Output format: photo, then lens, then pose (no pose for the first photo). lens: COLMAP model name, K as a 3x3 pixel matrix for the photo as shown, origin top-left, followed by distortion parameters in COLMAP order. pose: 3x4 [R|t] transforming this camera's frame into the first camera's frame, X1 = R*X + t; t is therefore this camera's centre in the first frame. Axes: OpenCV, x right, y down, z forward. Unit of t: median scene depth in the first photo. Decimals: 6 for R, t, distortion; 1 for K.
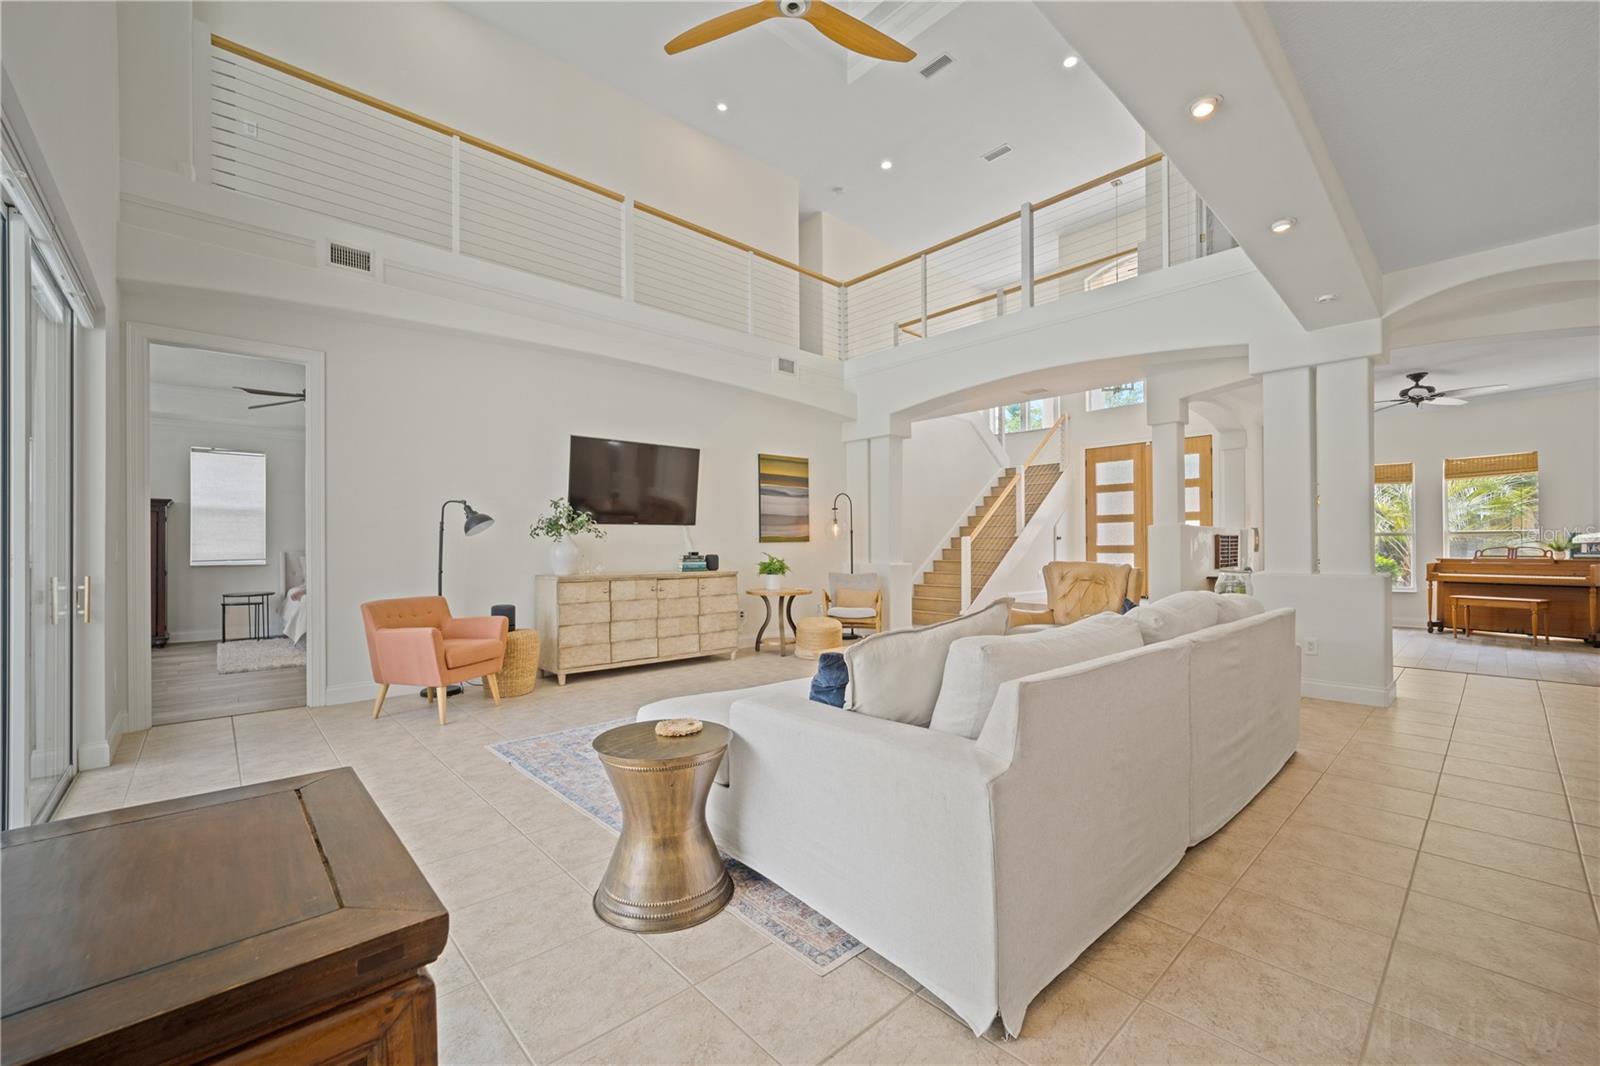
lens RADIAL K [[654.4, 0, 796.6], [0, 654.4, 540.8], [0, 0, 1]] dist [-0.009648, 0.000051]
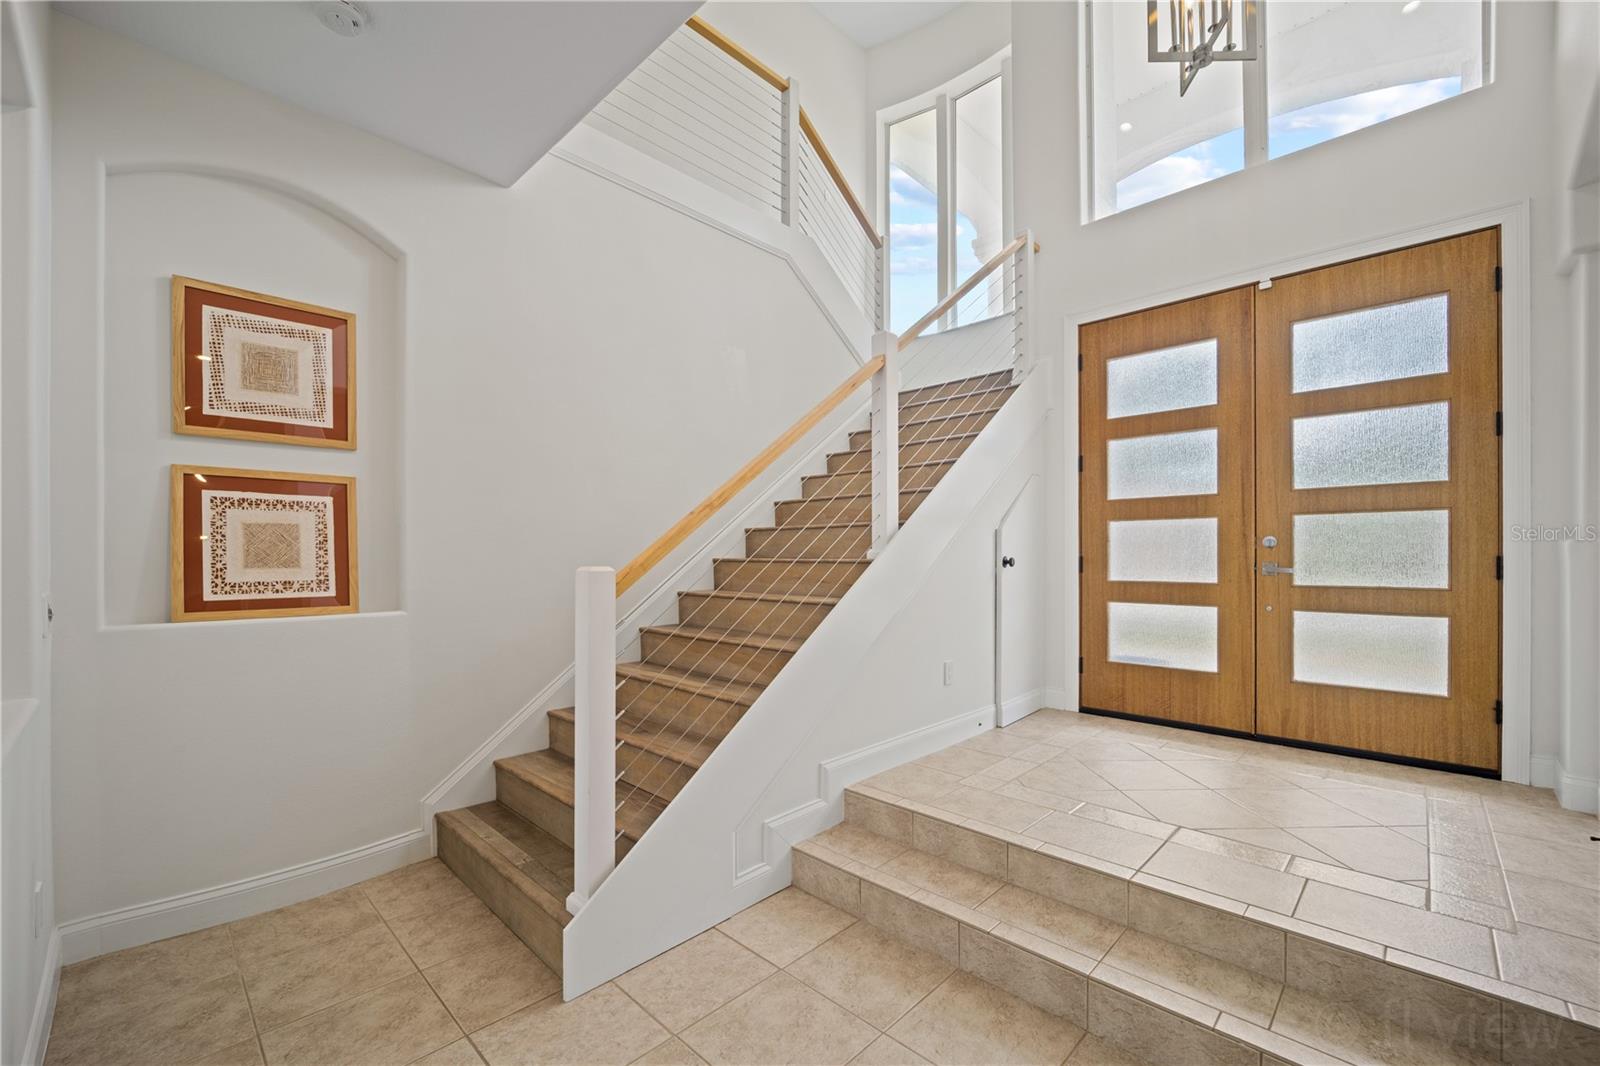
lens RADIAL K [[654.4, 0, 810.7], [0, 654.4, 555.6], [0, 0, 1]] dist [-0.009648, 0.000051]
pose [[0.999224, -0.000525, 0.039393, 0.275323], [0.000319, 0.999986, 0.005228, -0.009456], [-0.039395, -0.005211, 0.999210, 0.636293]]
